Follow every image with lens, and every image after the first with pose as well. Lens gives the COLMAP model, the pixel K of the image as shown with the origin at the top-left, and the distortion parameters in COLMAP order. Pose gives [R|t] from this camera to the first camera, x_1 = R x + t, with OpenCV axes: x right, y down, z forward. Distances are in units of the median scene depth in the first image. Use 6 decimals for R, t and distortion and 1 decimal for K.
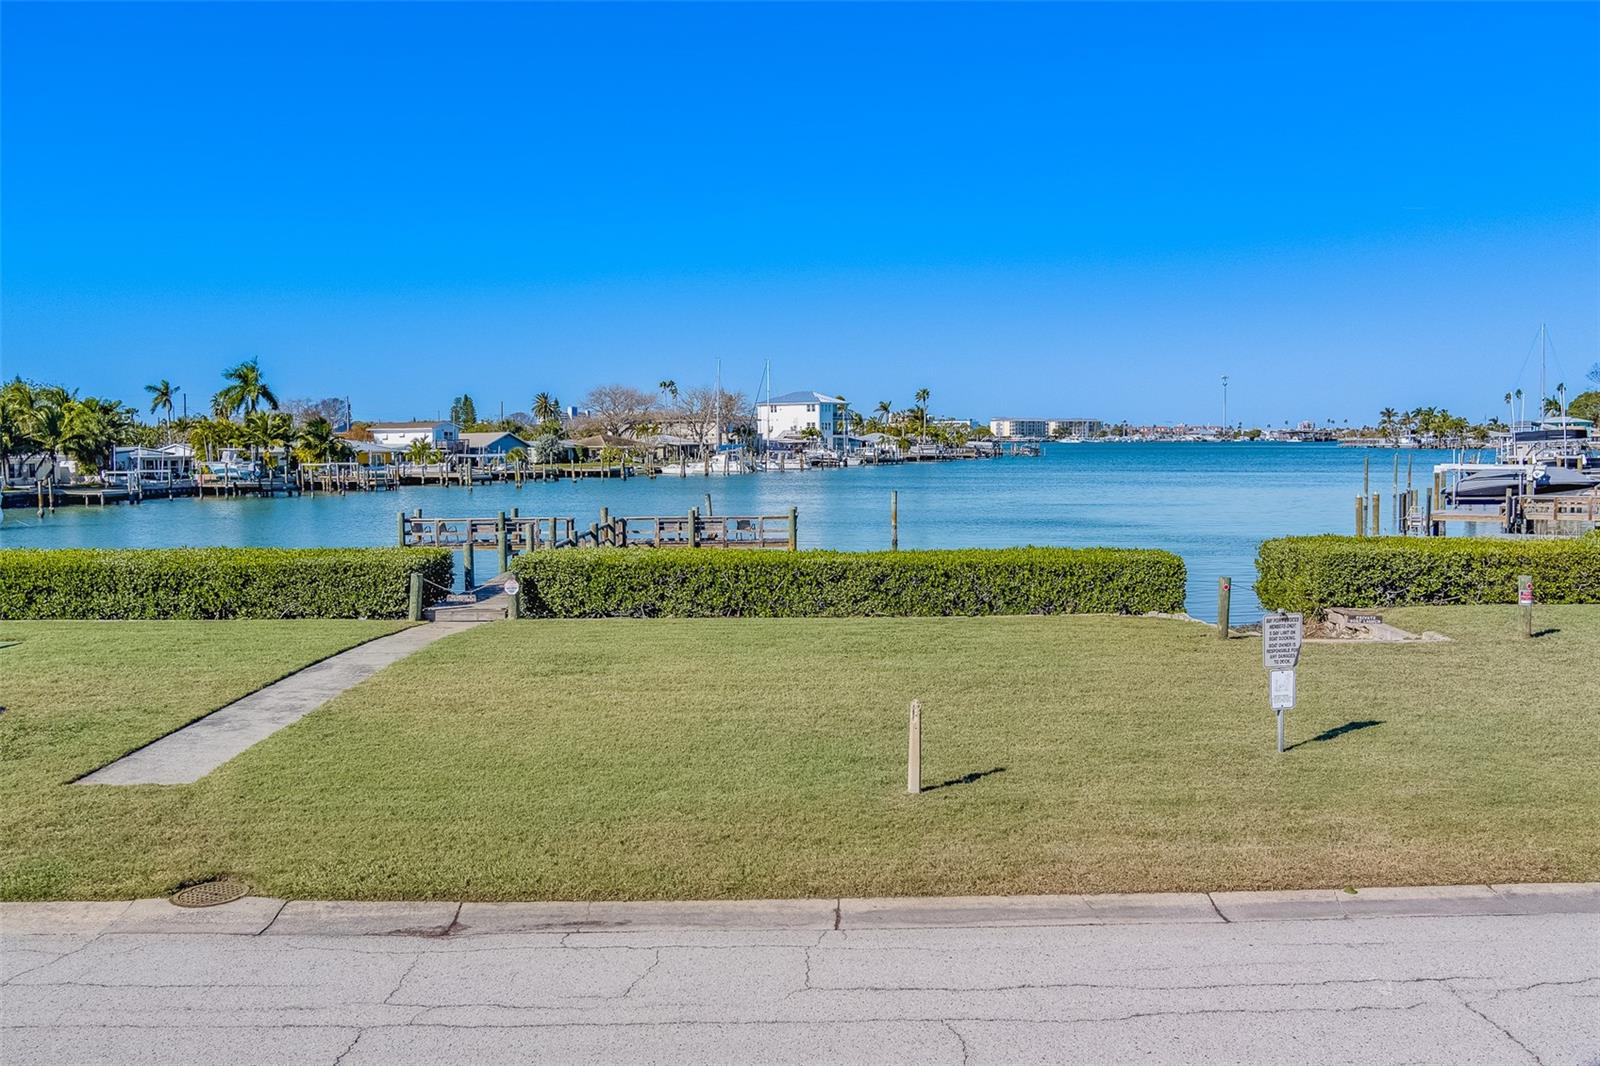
lens RADIAL K [[1332.2, 0, 824.5], [0, 1332.2, 536.8], [0, 0, 1]] dist [-0.048043, 0.001314]
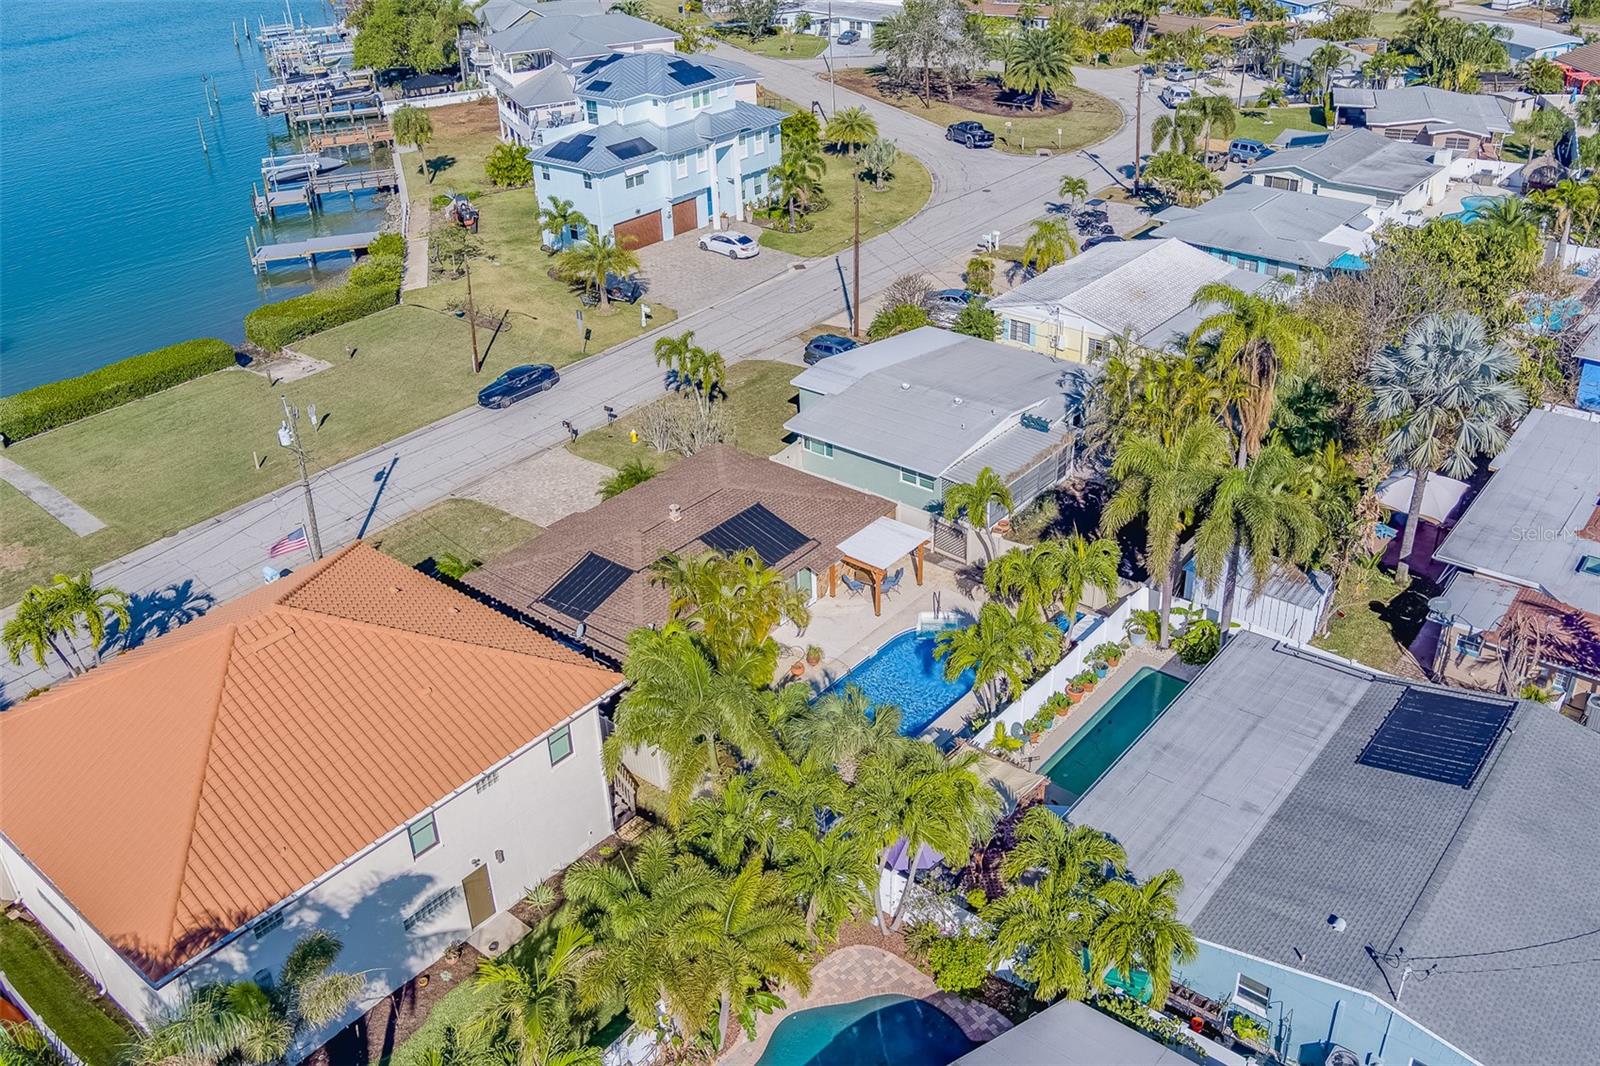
lens RADIAL K [[1332.2, 0, 824.5], [0, 1332.2, 536.8], [0, 0, 1]] dist [-0.048043, 0.001314]
pose [[0.650624, -0.391803, 0.650523, -0.122102], [0.084131, 0.888542, 0.451015, -0.106983], [-0.754726, -0.238712, 0.611069, -0.241609]]
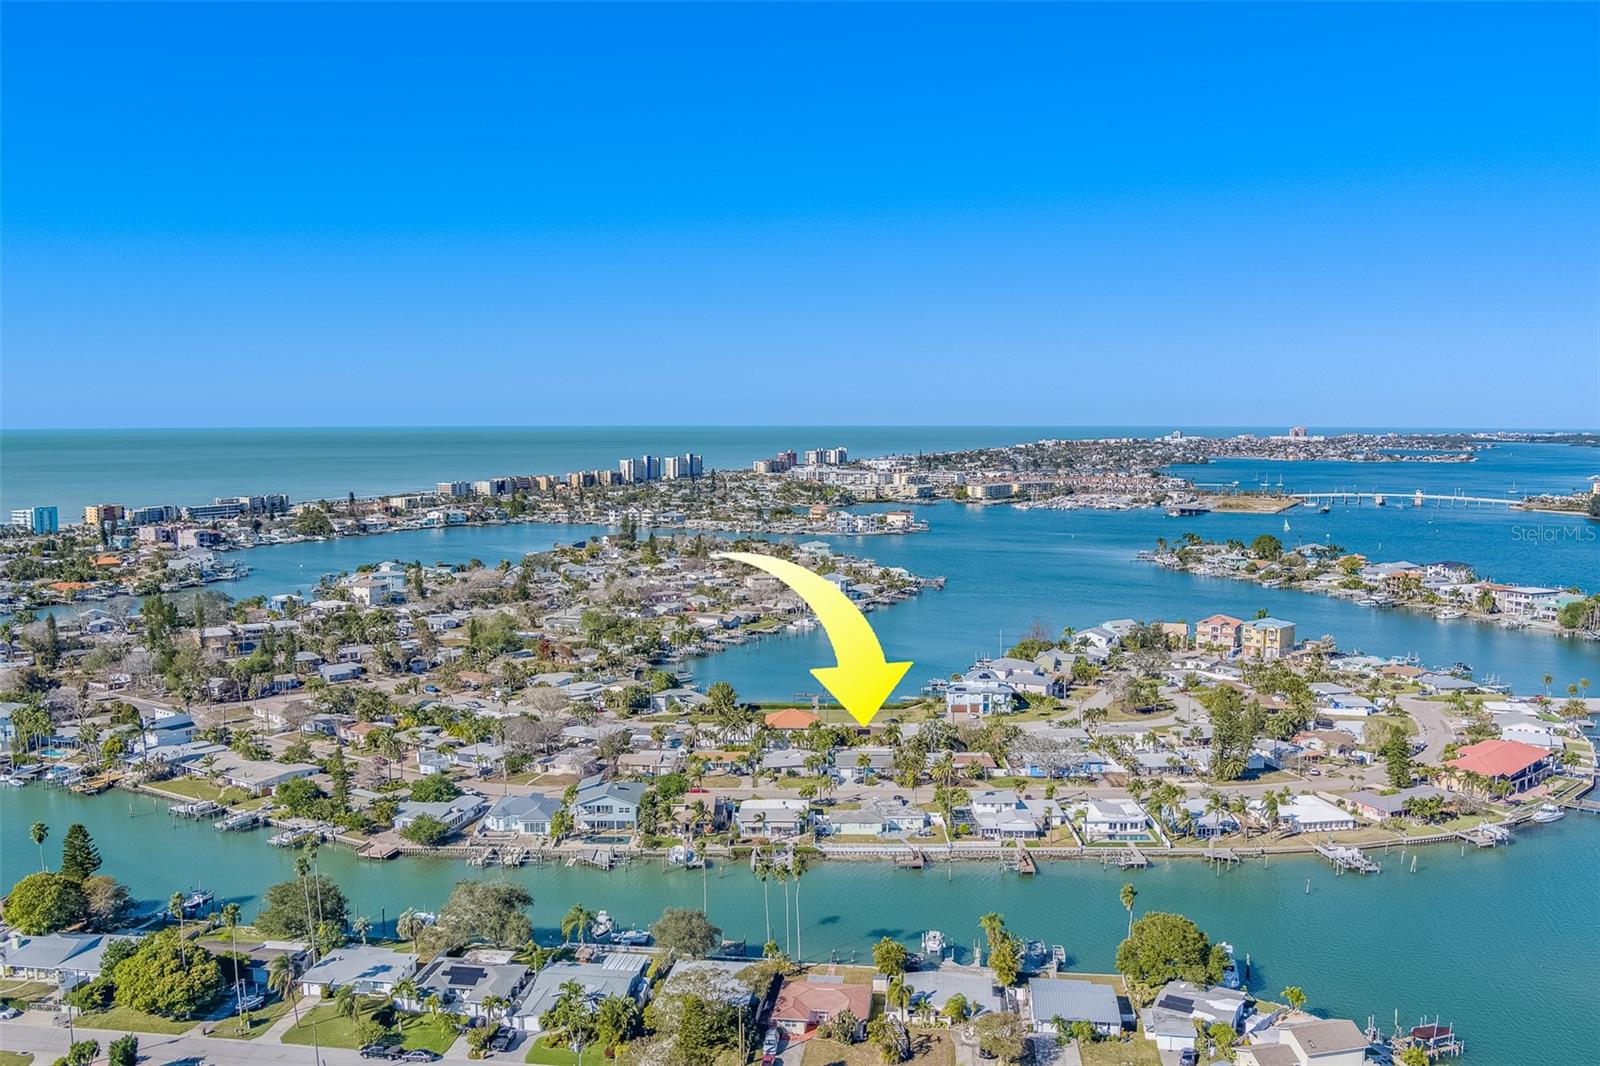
lens RADIAL K [[1332.2, 0, 824.5], [0, 1332.2, 536.8], [0, 0, 1]] dist [-0.048043, 0.001314]
pose [[0.999805, 0.011951, -0.015714, 0.005861], [-0.011712, 0.999815, 0.015265, -0.276280], [0.015893, -0.015078, 0.999760, -1.819929]]
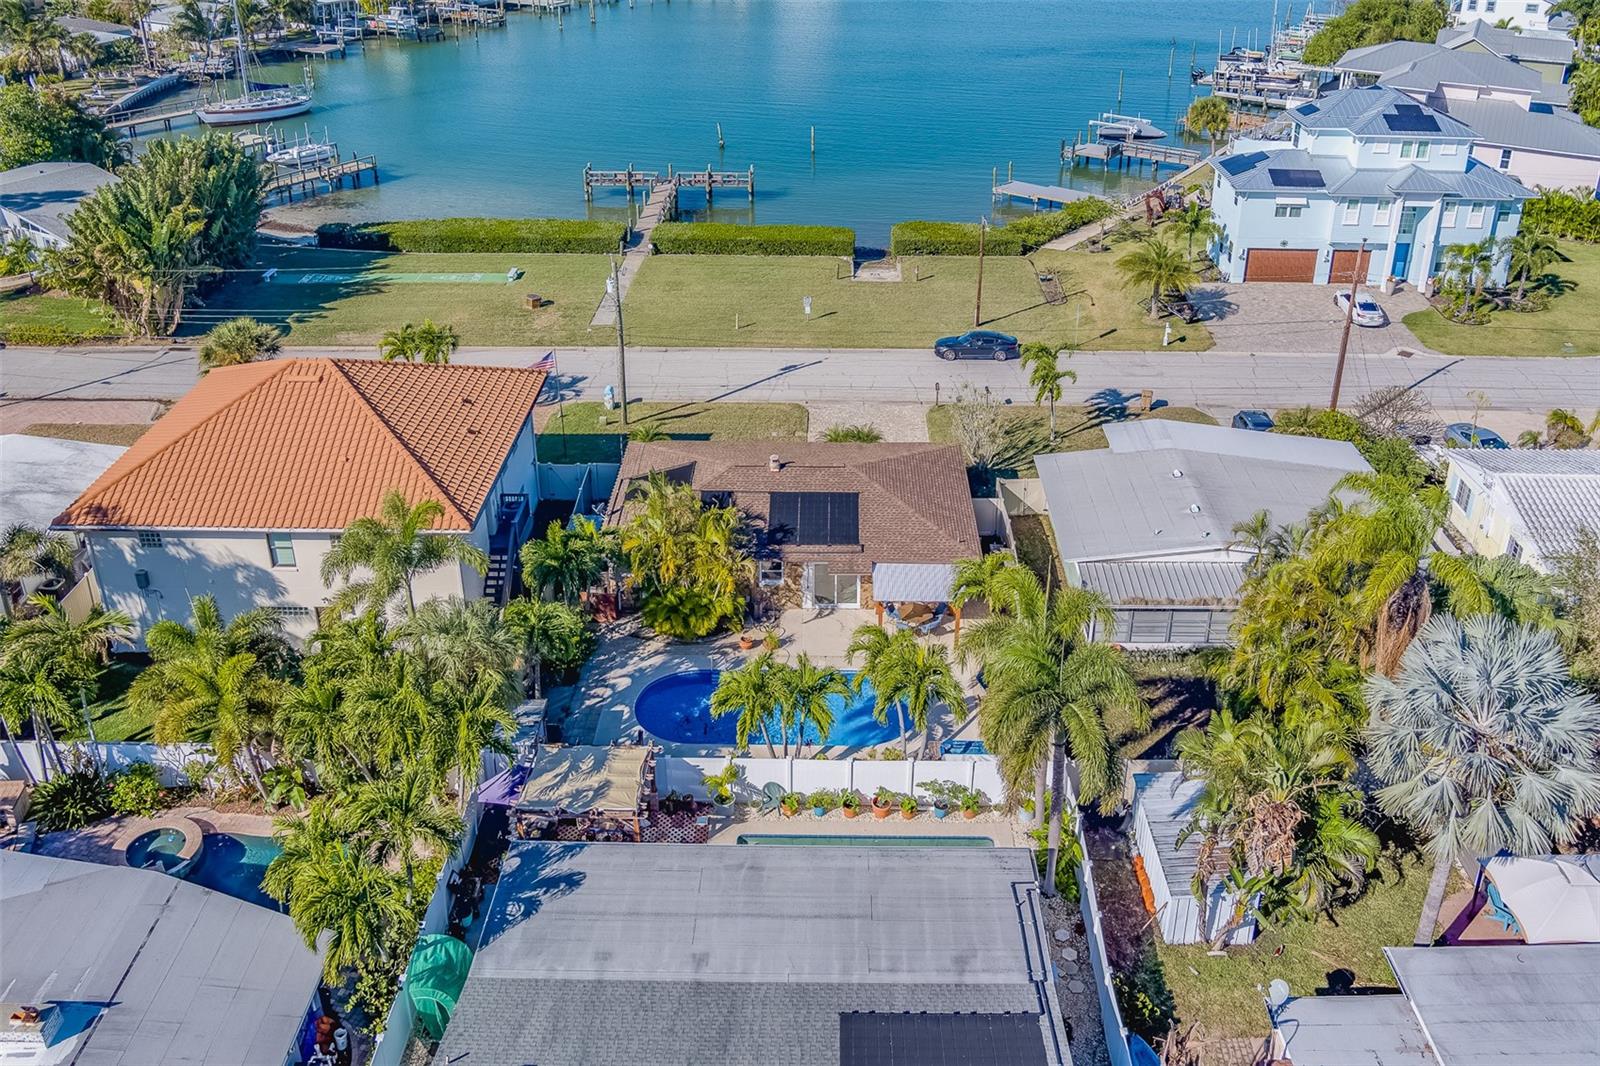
lens RADIAL K [[1354.8, 0, 848.2], [0, 1354.8, 414.7], [0, 0, 1]] dist [-0.076880, 0.006870]
pose [[0.999638, 0.025236, -0.009363, 0.041045], [-0.020350, 0.936249, 0.350749, -0.102701], [0.017617, -0.350431, 0.936423, -0.311521]]
